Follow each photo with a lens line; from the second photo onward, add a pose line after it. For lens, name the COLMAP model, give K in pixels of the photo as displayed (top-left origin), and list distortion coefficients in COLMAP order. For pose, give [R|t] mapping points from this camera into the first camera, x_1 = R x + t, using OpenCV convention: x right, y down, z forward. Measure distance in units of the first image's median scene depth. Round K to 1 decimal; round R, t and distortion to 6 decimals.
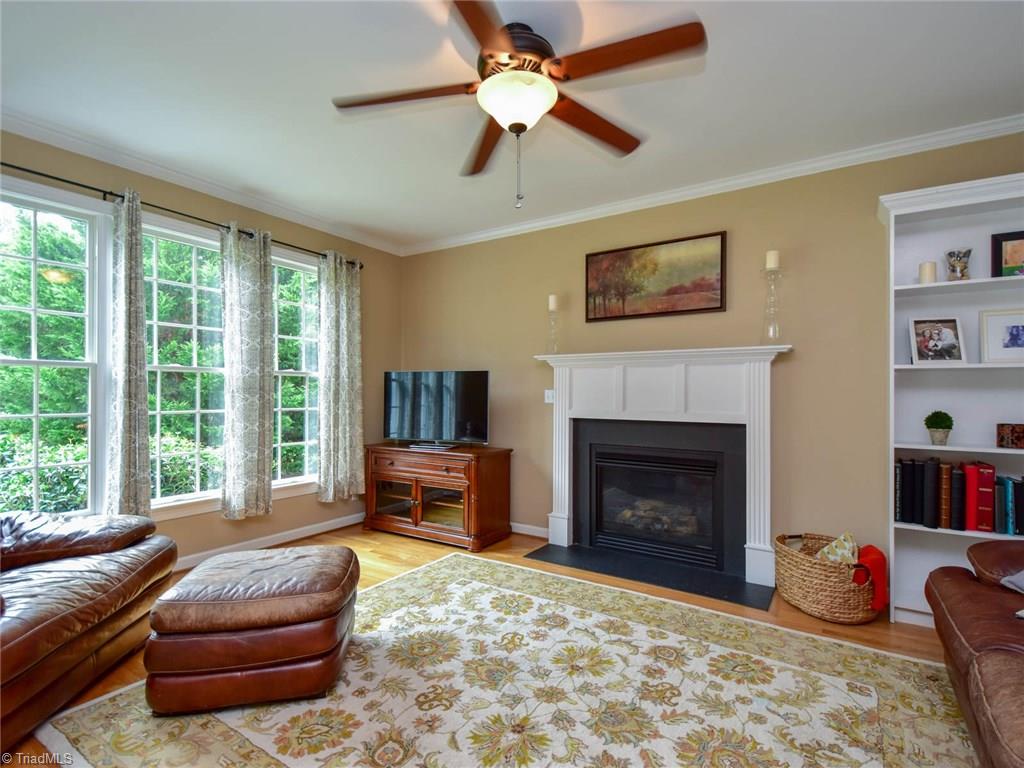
lens RADIAL K [[497.3, 0, 520.6], [0, 497.3, 390.5], [0, 0, 1]] dist [0.029096, -0.019559]
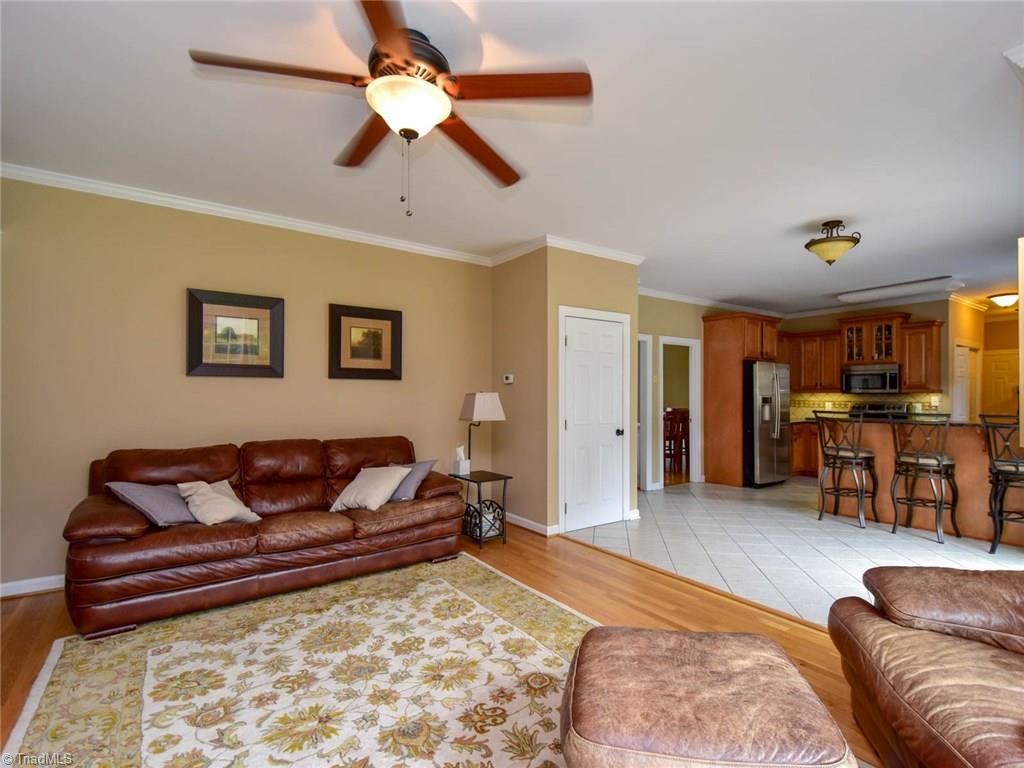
lens RADIAL K [[497.3, 0, 520.6], [0, 497.3, 390.5], [0, 0, 1]] dist [0.029096, -0.019559]
pose [[-0.923300, -0.003440, 0.384063, -0.588783], [-0.007816, 0.999921, -0.009834, -0.018819], [-0.383999, -0.012082, -0.923254, 1.833267]]
